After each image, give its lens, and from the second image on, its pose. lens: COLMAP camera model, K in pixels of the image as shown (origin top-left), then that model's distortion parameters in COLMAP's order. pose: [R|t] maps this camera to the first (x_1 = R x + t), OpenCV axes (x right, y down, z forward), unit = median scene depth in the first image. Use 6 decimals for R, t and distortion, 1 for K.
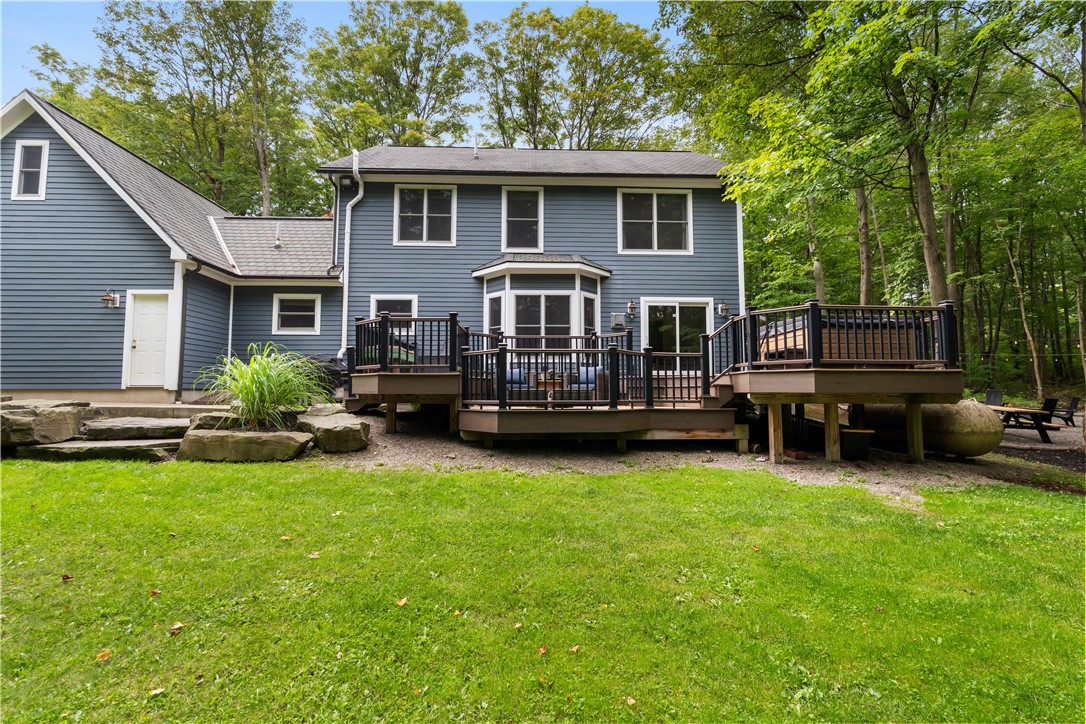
lens RADIAL K [[478.8, 0, 538.4], [0, 478.8, 358.7], [0, 0, 1]] dist [0.002226, 0.000592]
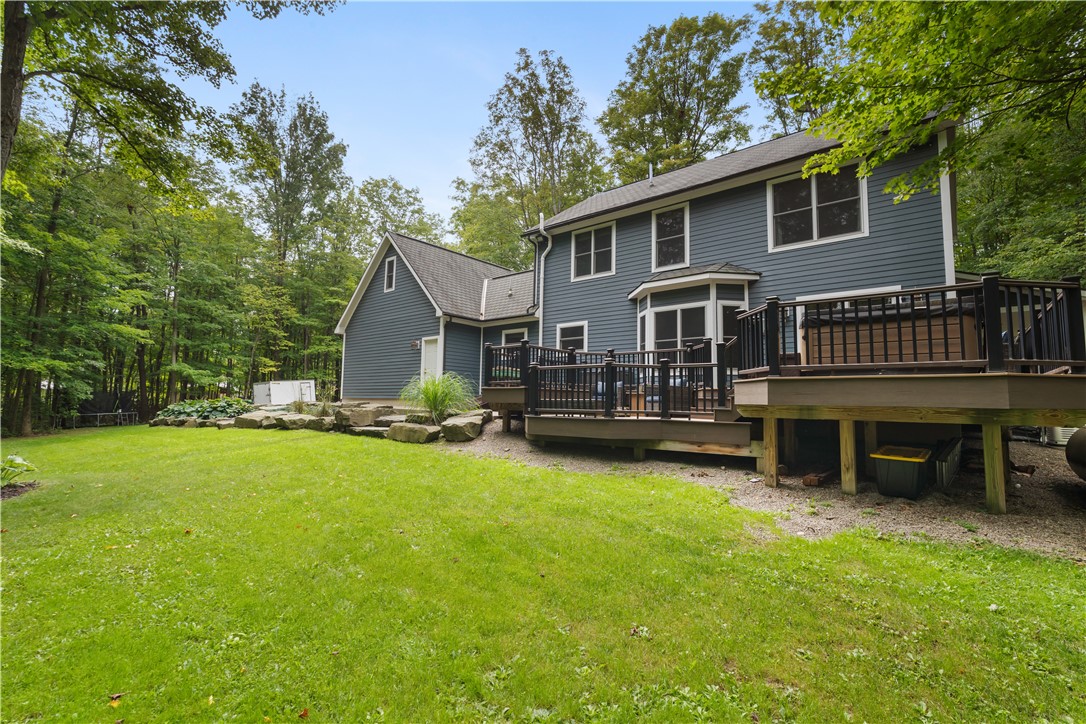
lens RADIAL K [[482.1, 0, 543.0], [0, 482.1, 362.0], [0, 0, 1]] dist [0.014267, 0.000127]
pose [[0.749321, -0.044236, -0.660728, 0.452874], [0.030396, 0.999012, -0.032413, 0.004061], [0.661509, 0.004205, 0.749926, 0.033042]]
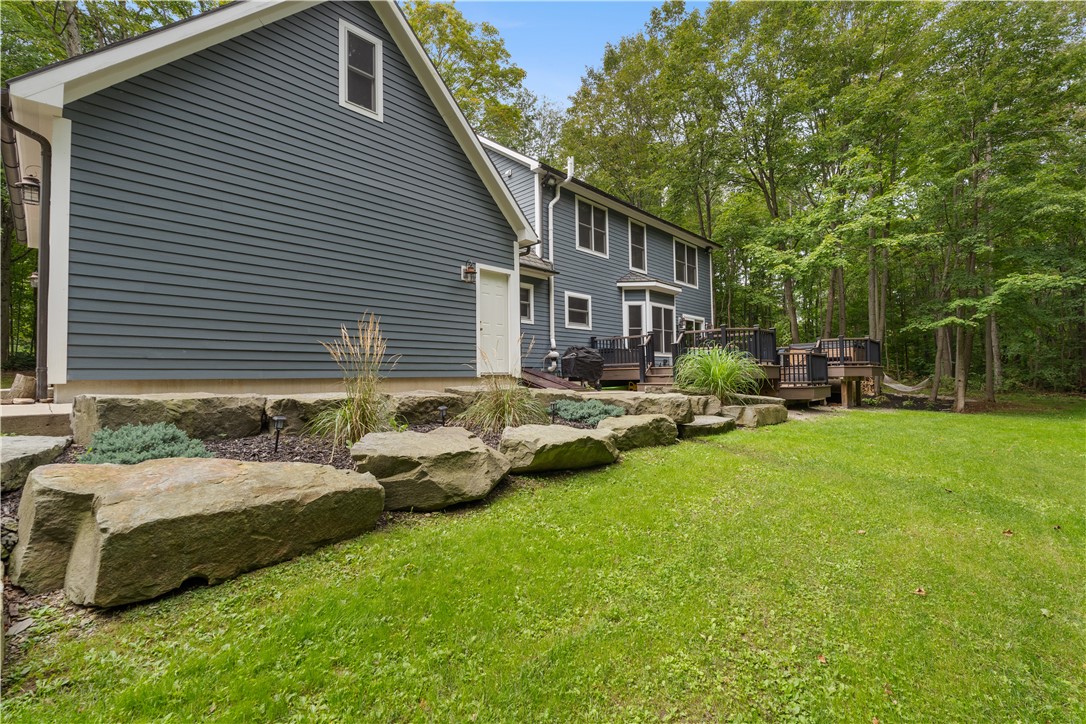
lens RADIAL K [[480.1, 0, 543.0], [0, 480.1, 362.0], [0, 0, 1]] dist [0.001041, 0.000096]
pose [[0.709859, 0.016550, 0.704149, -1.168197], [-0.038318, 0.999151, 0.015145, 0.014903], [-0.703301, -0.037732, 0.709891, 0.245627]]
